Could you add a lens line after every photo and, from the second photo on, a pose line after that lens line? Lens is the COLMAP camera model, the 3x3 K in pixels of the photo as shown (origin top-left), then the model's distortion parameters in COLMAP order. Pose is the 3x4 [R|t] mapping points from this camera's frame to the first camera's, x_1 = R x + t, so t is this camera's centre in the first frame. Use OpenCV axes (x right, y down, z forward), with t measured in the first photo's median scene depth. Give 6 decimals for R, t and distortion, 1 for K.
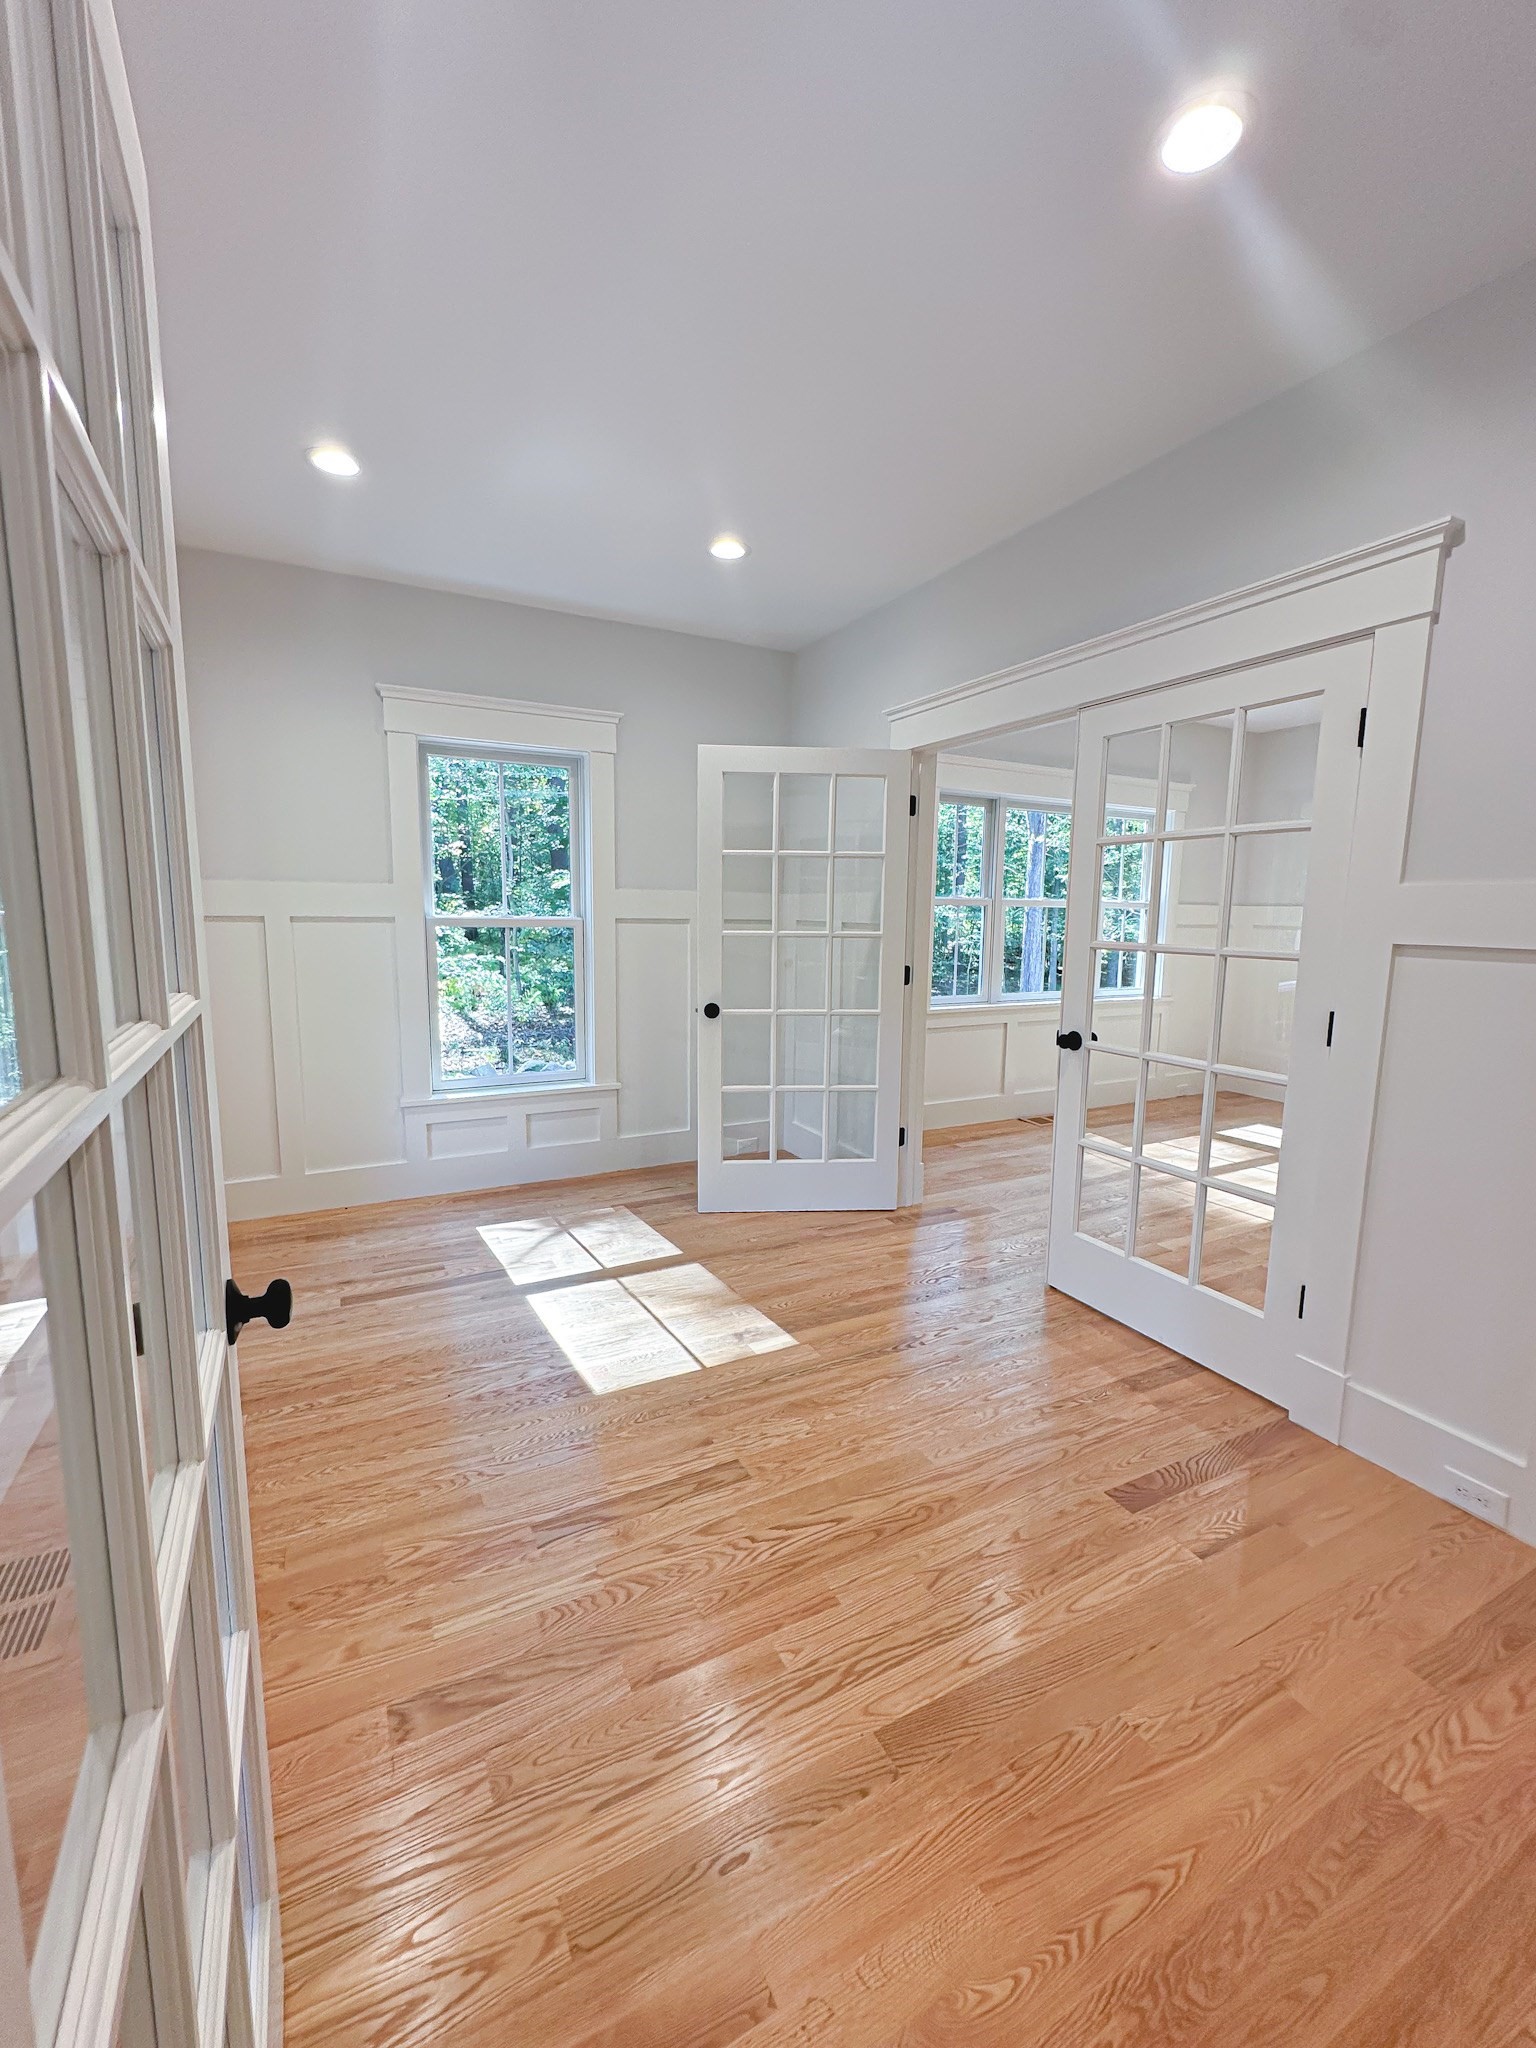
lens RADIAL K [[823.6, 0, 775.2], [0, 823.6, 1024.2], [0, 0, 1]] dist [-0.001603, -0.000054]
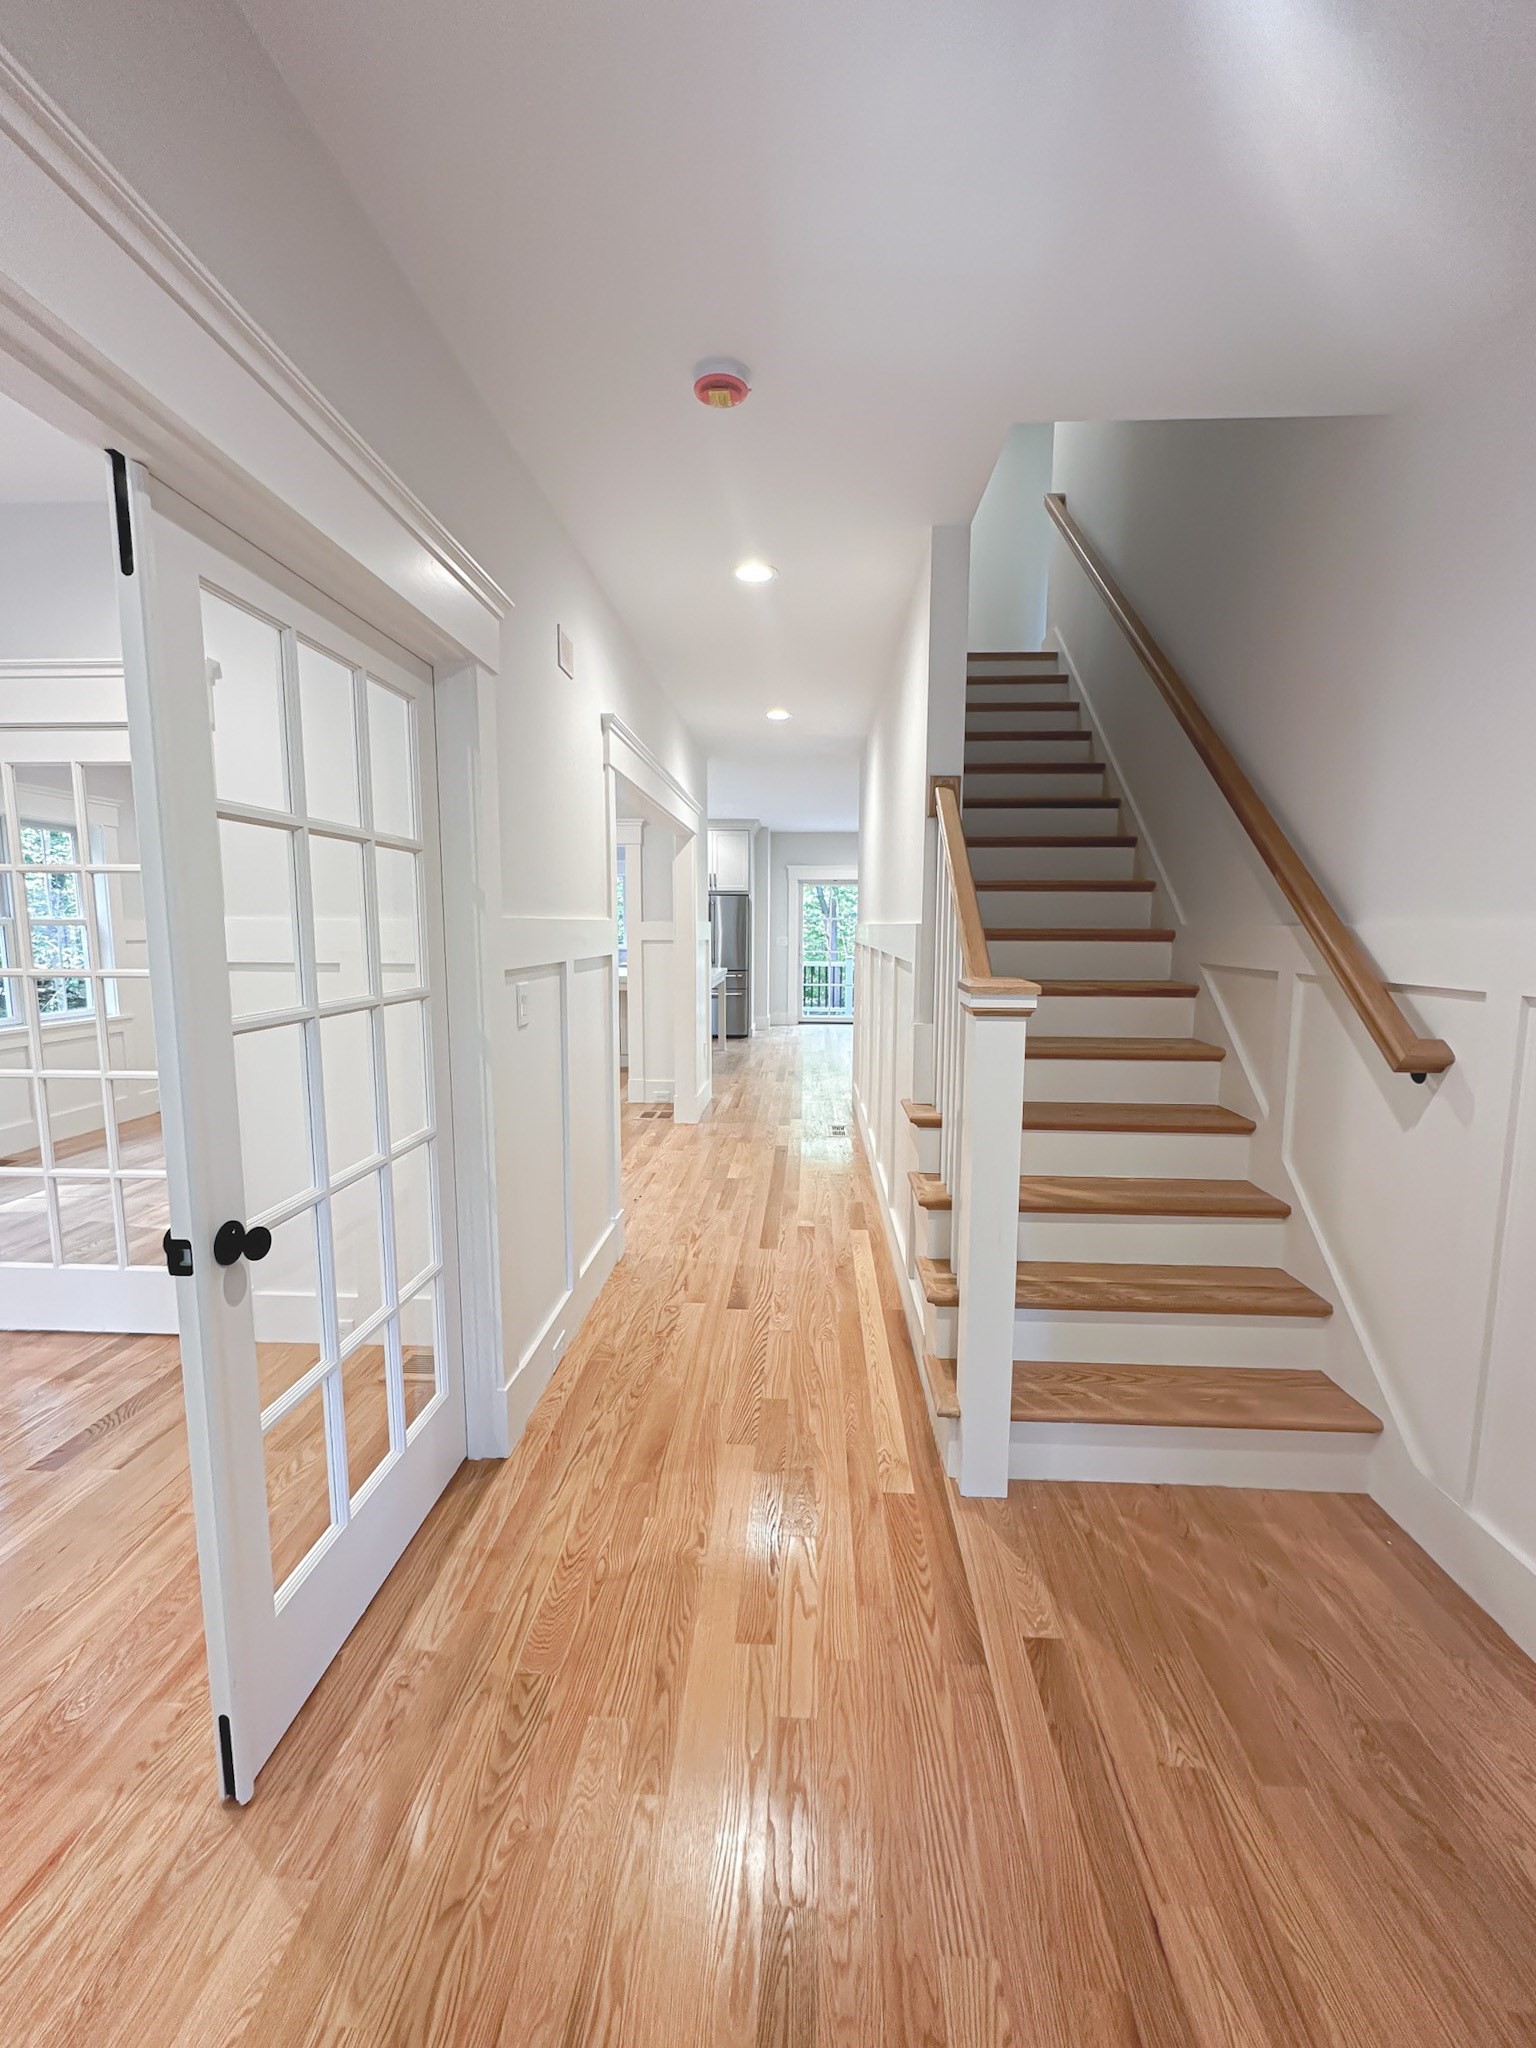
lens RADIAL K [[823.6, 0, 751.7], [0, 823.6, 1036.3], [0, 0, 1]] dist [-0.001603, -0.000054]
pose [[0.498911, -0.118747, 0.858479, 0.006793], [0.112557, 0.991057, 0.071672, 0.017841], [-0.859313, 0.060870, 0.507815, -0.351011]]
